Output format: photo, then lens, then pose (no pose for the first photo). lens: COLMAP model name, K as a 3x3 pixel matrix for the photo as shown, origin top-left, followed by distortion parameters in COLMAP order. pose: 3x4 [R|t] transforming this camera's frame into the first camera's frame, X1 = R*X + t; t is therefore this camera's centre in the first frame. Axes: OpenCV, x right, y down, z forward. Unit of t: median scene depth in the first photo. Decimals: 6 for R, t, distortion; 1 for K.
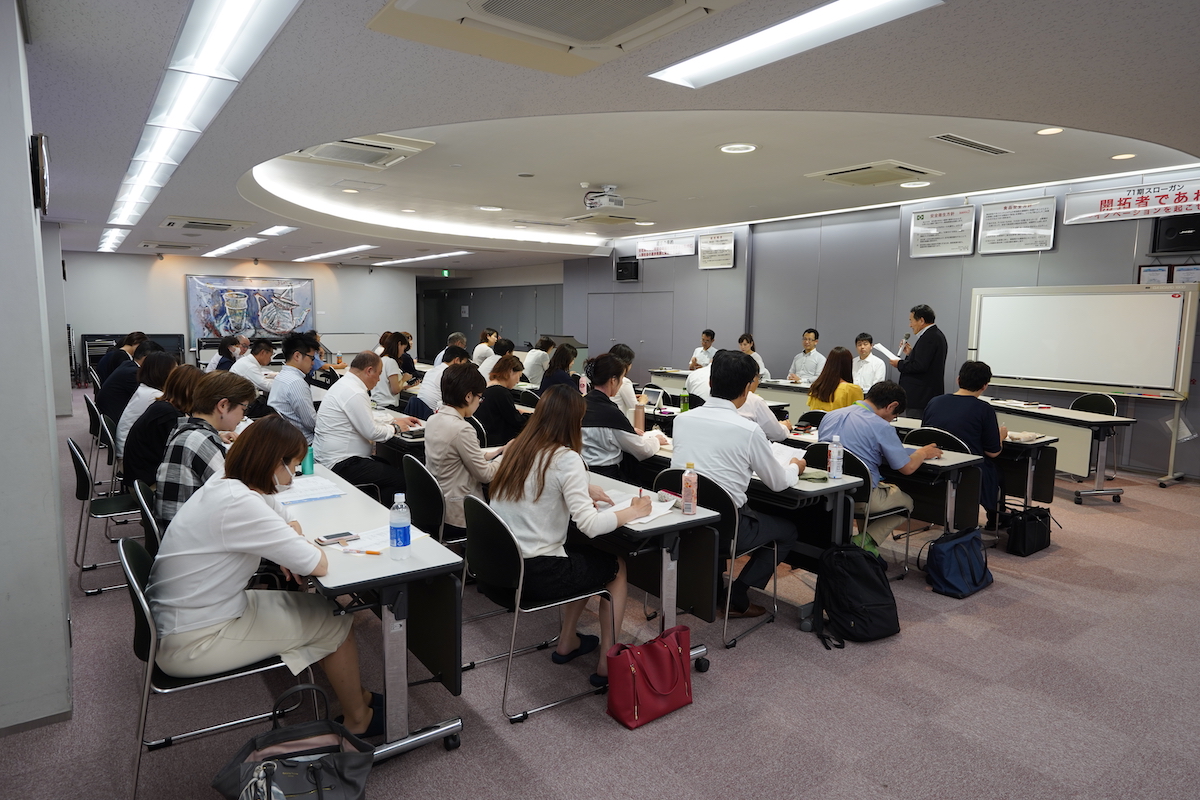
lens RADIAL K [[713.5, 0, 600.0], [0, 713.5, 400.0], [0, 0, 1]] dist [0.002577, 0.000018]
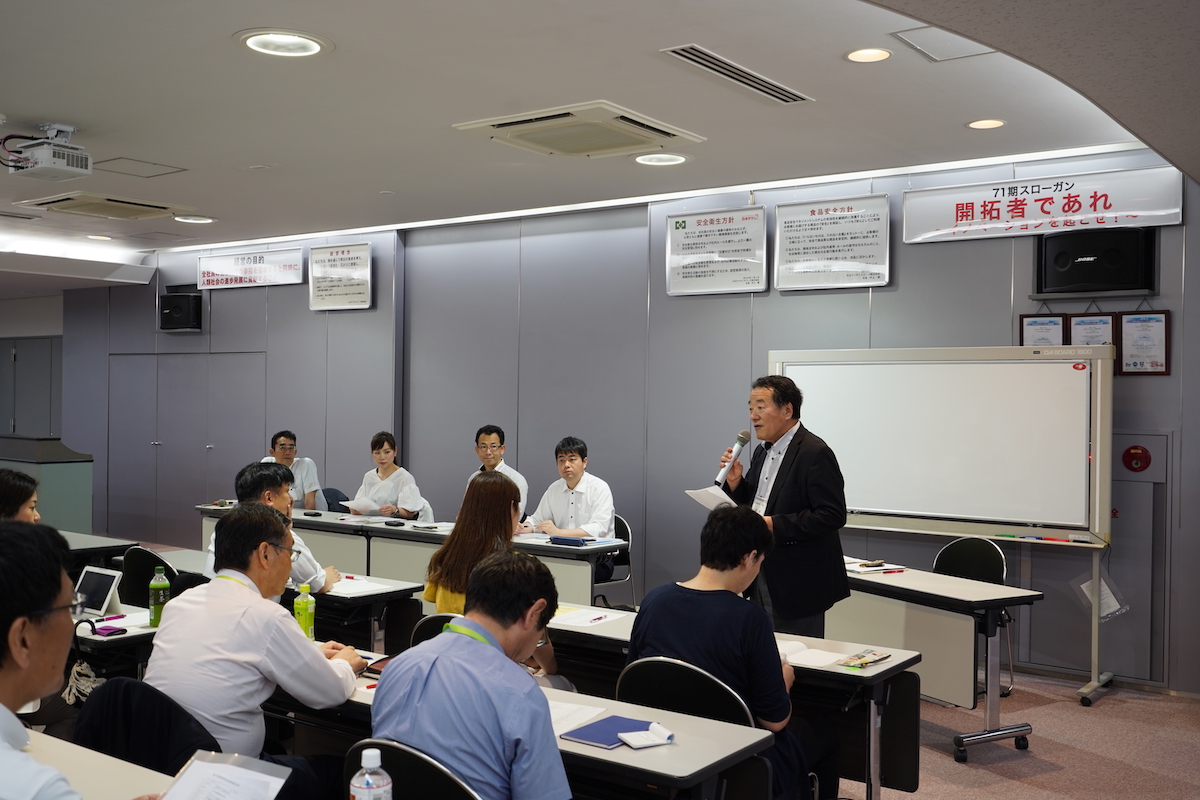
lens RADIAL K [[1191.4, 0, 600.0], [0, 1191.4, 400.0], [0, 0, 1]] dist [-0.001145, 0.001000]
pose [[0.950818, -0.000632, 0.309749, 0.116396], [0.035790, 0.993524, -0.107836, -0.024250], [-0.307675, 0.113619, 0.944683, 0.178449]]
